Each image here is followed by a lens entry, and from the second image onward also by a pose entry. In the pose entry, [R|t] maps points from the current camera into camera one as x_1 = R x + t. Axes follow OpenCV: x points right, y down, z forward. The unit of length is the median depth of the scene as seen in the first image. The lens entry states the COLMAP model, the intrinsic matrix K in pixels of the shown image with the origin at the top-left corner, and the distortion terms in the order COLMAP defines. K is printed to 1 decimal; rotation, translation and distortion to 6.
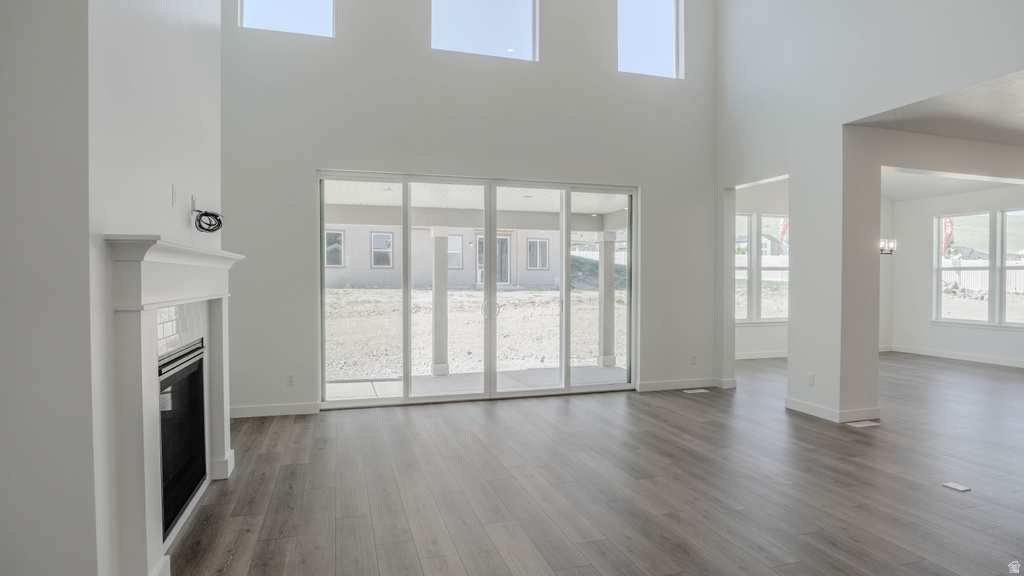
lens RADIAL K [[559.1, 0, 511.8], [0, 559.1, 290.5], [0, 0, 1]] dist [-0.042554, 0.011447]
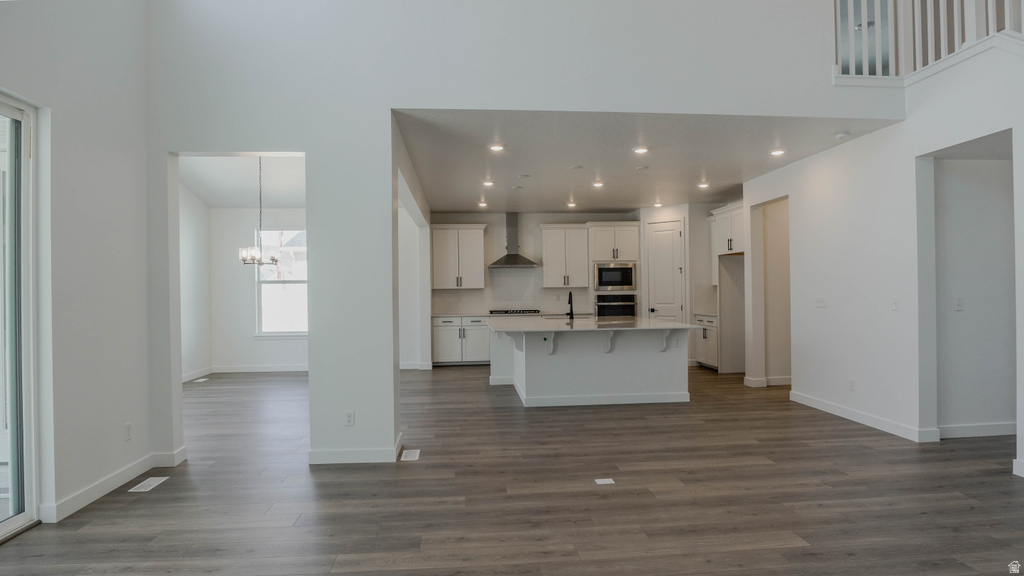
lens RADIAL K [[573.6, 0, 512.0], [0, 573.6, 288.0], [0, 0, 1]] dist [-0.031343, 0.001557]
pose [[0.213460, 0.000521, 0.976952, -0.173195], [0.032247, 0.999451, -0.007579, -0.009398], [-0.976419, 0.033122, 0.213326, 0.501802]]
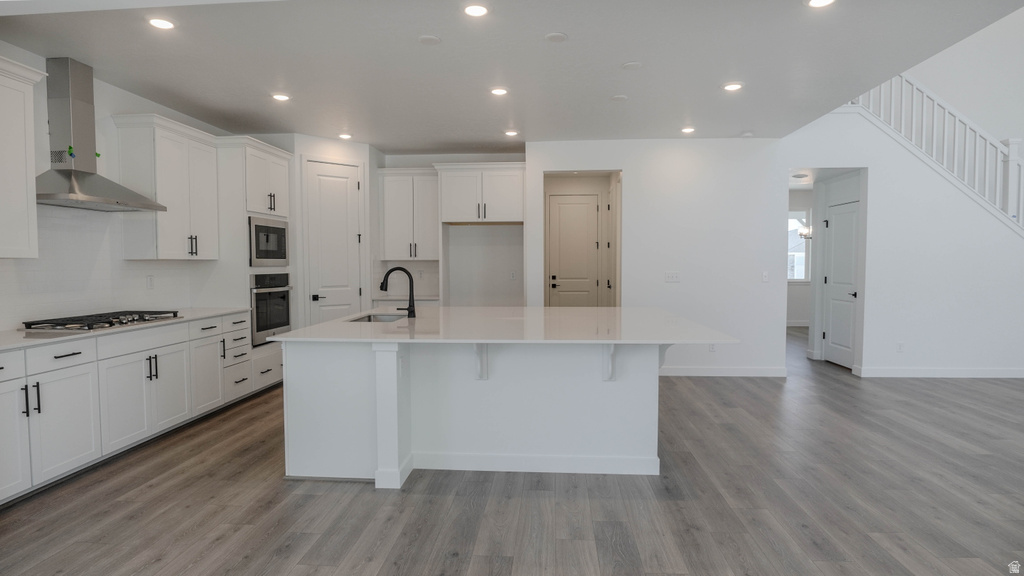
lens RADIAL K [[559.1, 0, 511.8], [0, 559.1, 290.5], [0, 0, 1]] dist [-0.042554, 0.011447]
pose [[-0.930672, -0.016587, 0.365480, 0.759635], [0.009057, 0.997621, 0.068339, -0.024225], [-0.365744, 0.066911, -0.928307, 1.247188]]
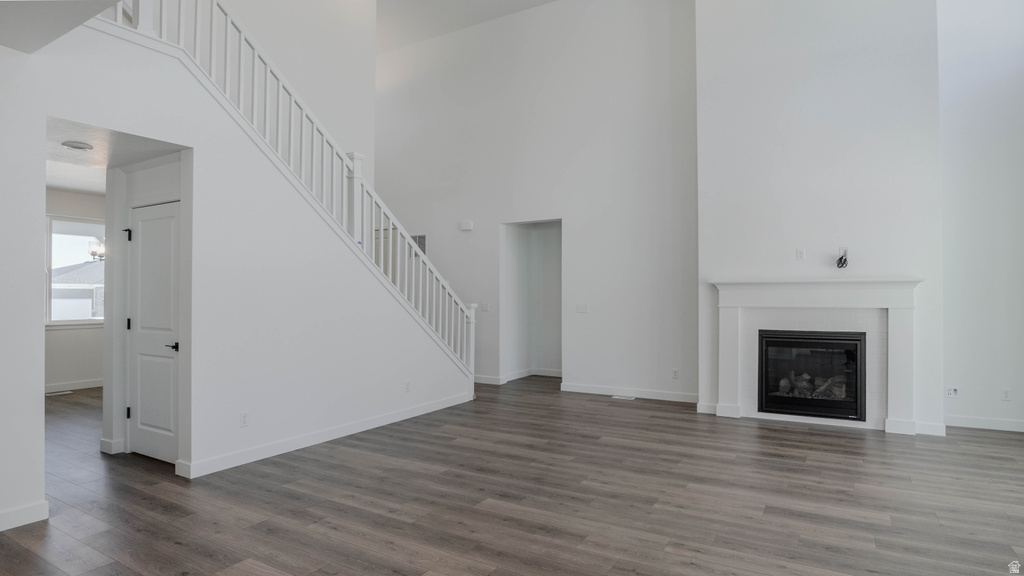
lens RADIAL K [[555.1, 0, 511.8], [0, 555.1, 290.3], [0, 0, 1]] dist [-0.035492, 0.001723]
pose [[-0.742883, -0.007783, -0.669376, 0.677884], [-0.013710, 0.999900, 0.003589, -0.014989], [0.669281, 0.011843, -0.742915, 0.804373]]
